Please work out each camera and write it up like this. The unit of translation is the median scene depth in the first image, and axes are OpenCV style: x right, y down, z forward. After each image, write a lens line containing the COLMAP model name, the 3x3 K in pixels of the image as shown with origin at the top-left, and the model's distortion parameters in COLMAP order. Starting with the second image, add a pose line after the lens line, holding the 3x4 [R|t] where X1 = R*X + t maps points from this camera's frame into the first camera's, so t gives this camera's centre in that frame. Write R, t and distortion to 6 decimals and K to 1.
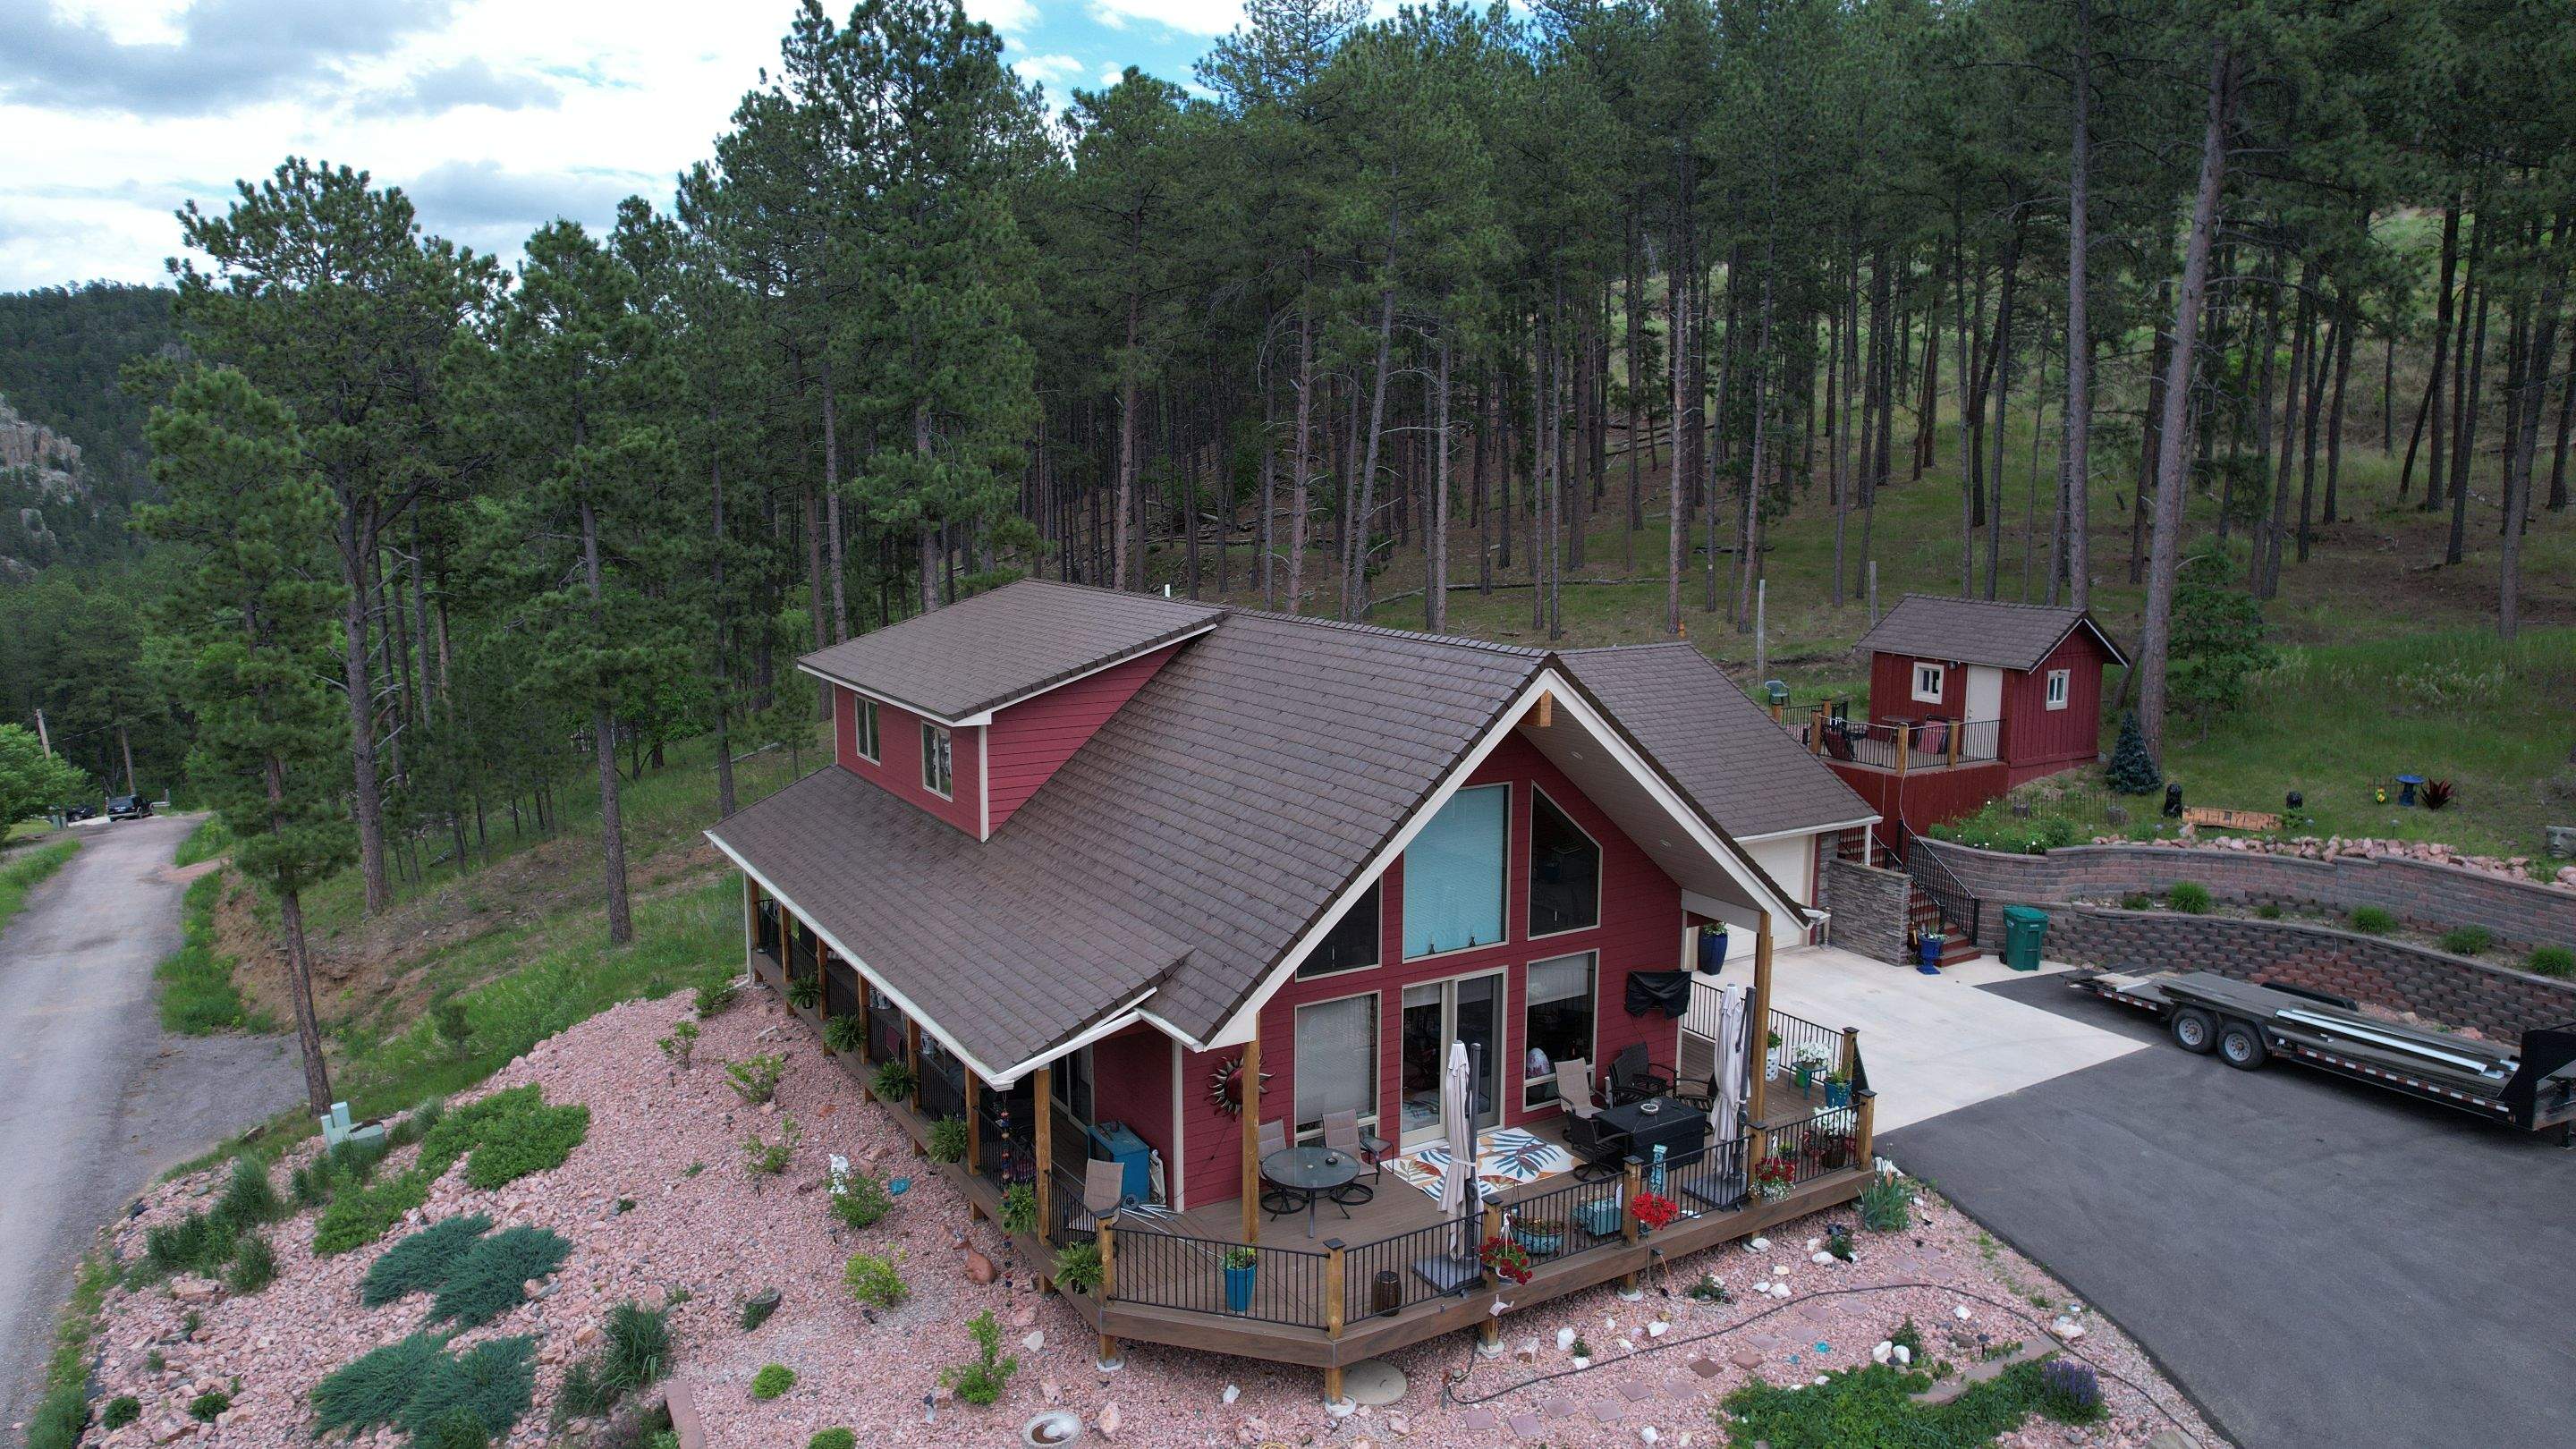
lens RADIAL K [[1645.9, 0, 1286.0], [0, 1645.9, 731.1], [0, 0, 1]] dist [-0.080734, 0.072479]
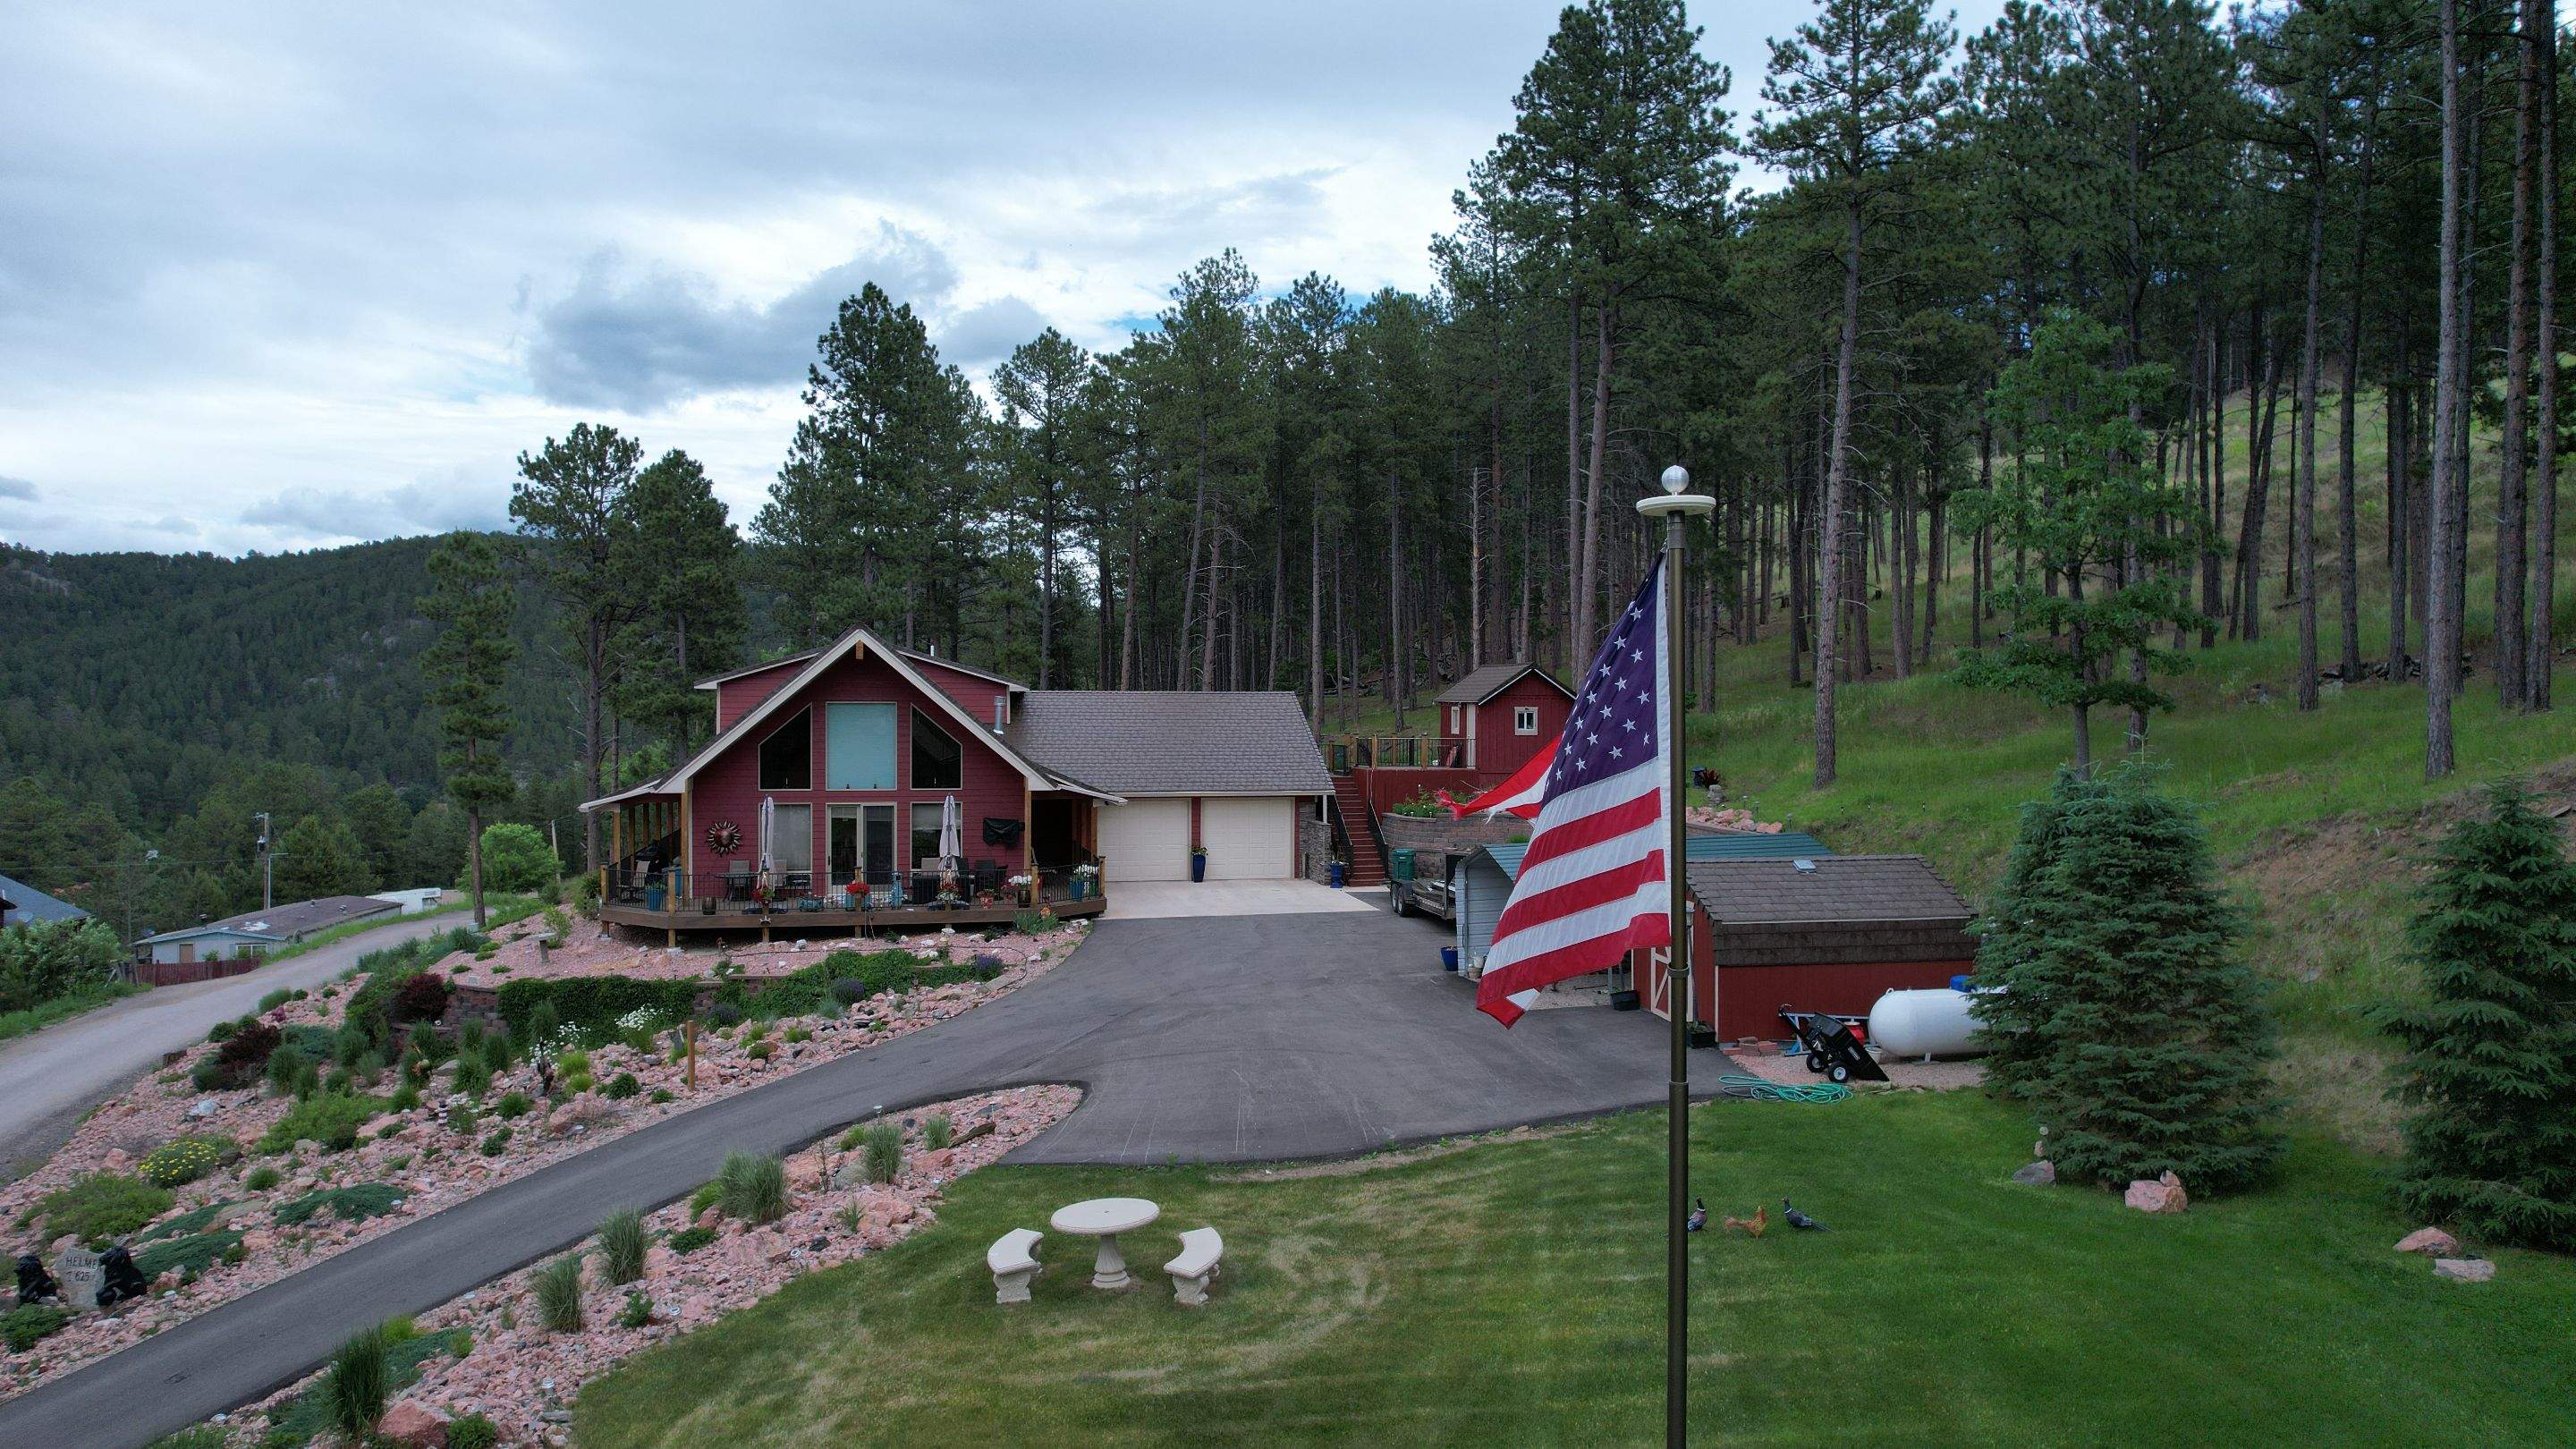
lens RADIAL K [[1645.9, 0, 1286.0], [0, 1645.9, 731.1], [0, 0, 1]] dist [-0.080734, 0.072479]
pose [[0.952024, 0.006172, -0.305961, 0.820325], [-0.049415, 0.989777, -0.133793, 0.211622], [0.302007, 0.142493, 0.942596, -0.463670]]
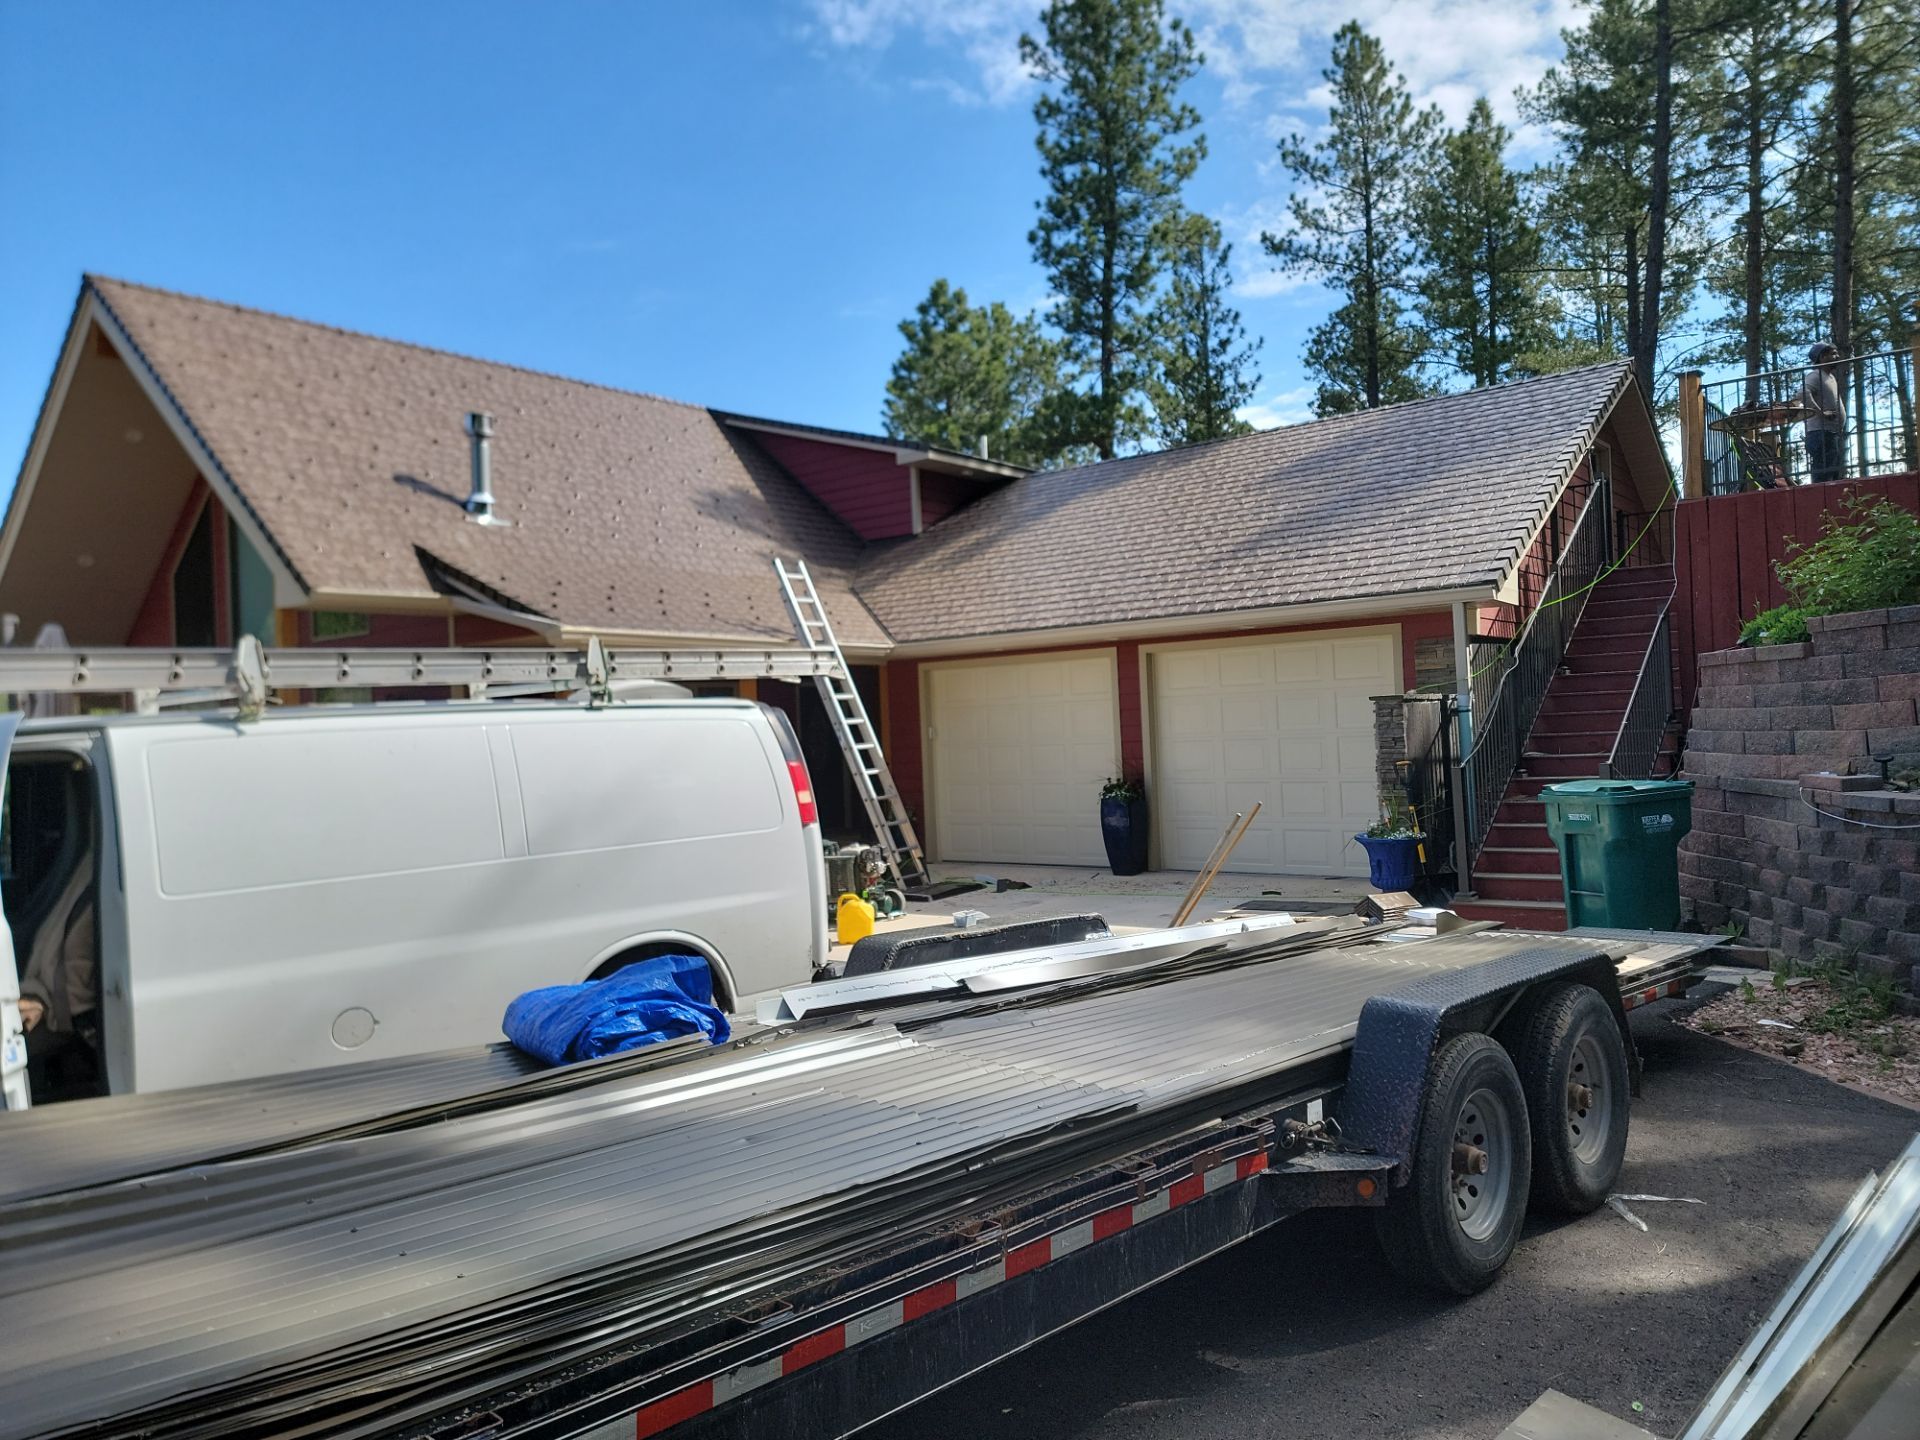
lens RADIAL K [[1322.5, 0, 963.4], [0, 1322.5, 721.5], [0, 0, 1]] dist [0.034964, -0.000095]
pose [[0.347376, -0.020416, -0.937504, 0.676155], [-0.101724, 0.993043, -0.059317, 0.128108], [0.932192, 0.115972, 0.342883, 0.797921]]
